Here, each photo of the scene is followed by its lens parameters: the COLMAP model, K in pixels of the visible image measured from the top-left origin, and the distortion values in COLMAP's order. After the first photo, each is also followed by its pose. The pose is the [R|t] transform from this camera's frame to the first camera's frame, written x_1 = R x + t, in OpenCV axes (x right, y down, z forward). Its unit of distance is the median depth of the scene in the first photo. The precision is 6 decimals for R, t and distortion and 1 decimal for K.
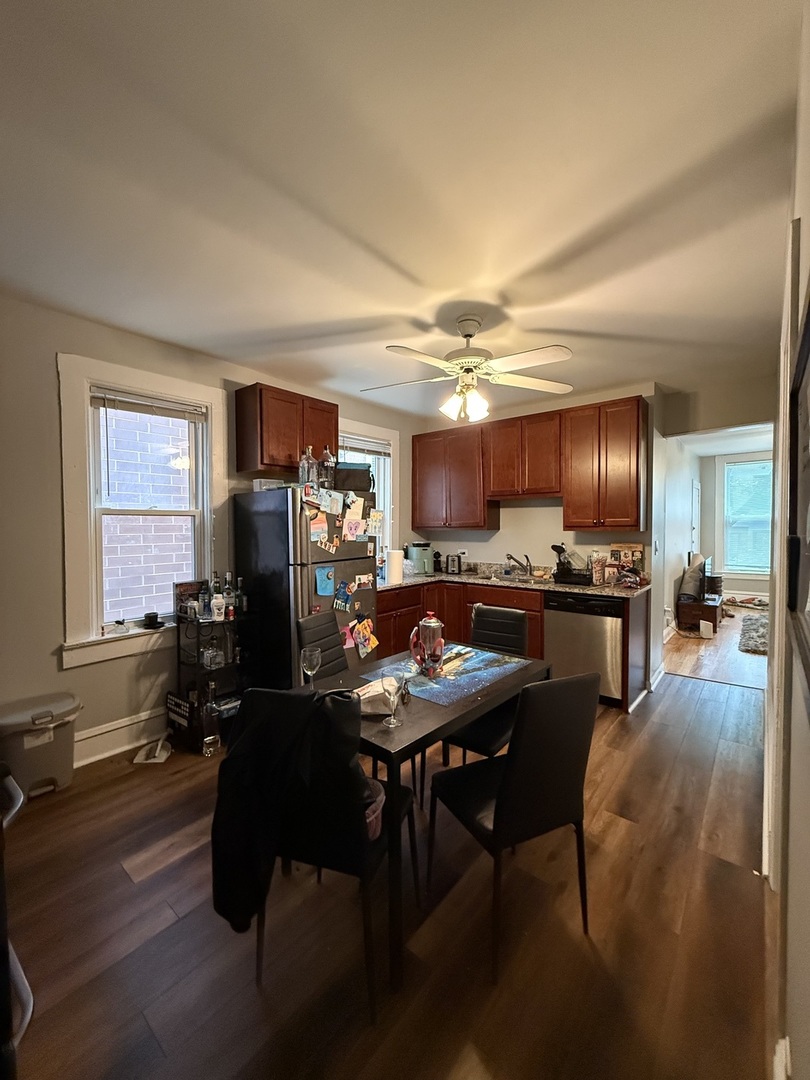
lens RADIAL K [[431.5, 0, 405.9], [0, 431.5, 534.7], [0, 0, 1]] dist [0.000034, -0.000543]
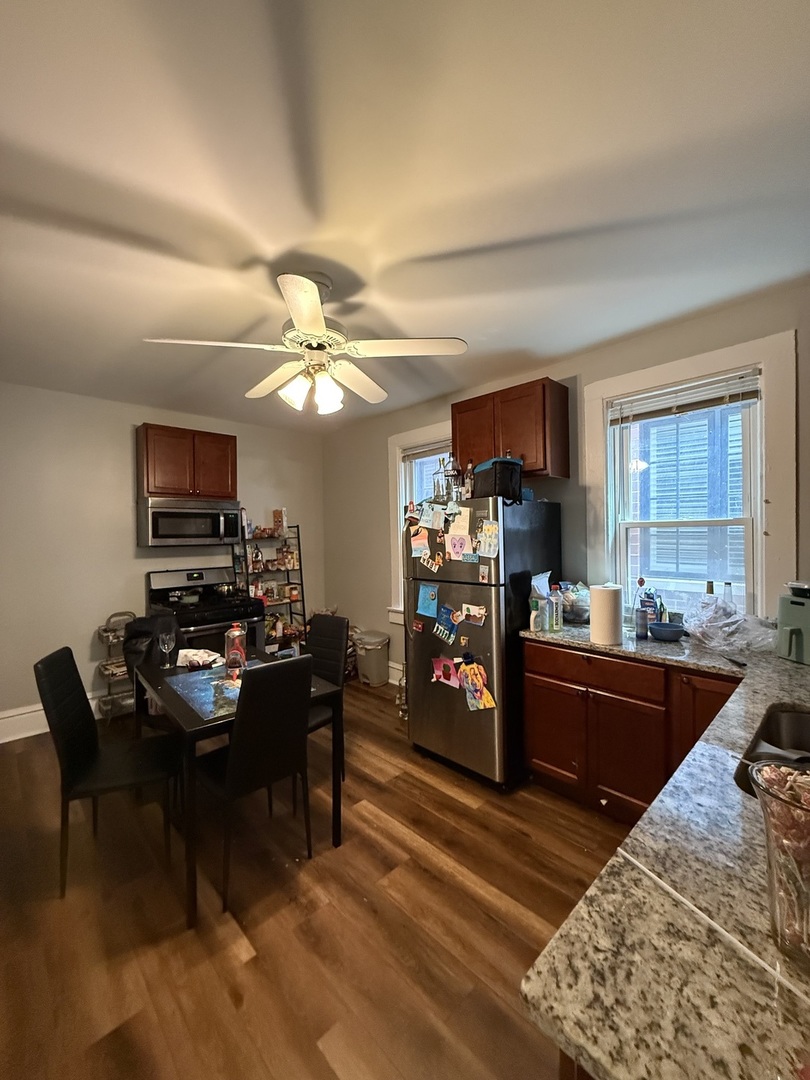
lens RADIAL K [[431.5, 0, 405.4], [0, 431.5, 536.3], [0, 0, 1]] dist [0.000034, -0.000543]
pose [[-0.106565, 0.011342, -0.994241, 0.725568], [-0.012387, 0.999842, 0.012734, -0.042671], [0.994229, 0.013673, -0.106408, 1.006127]]
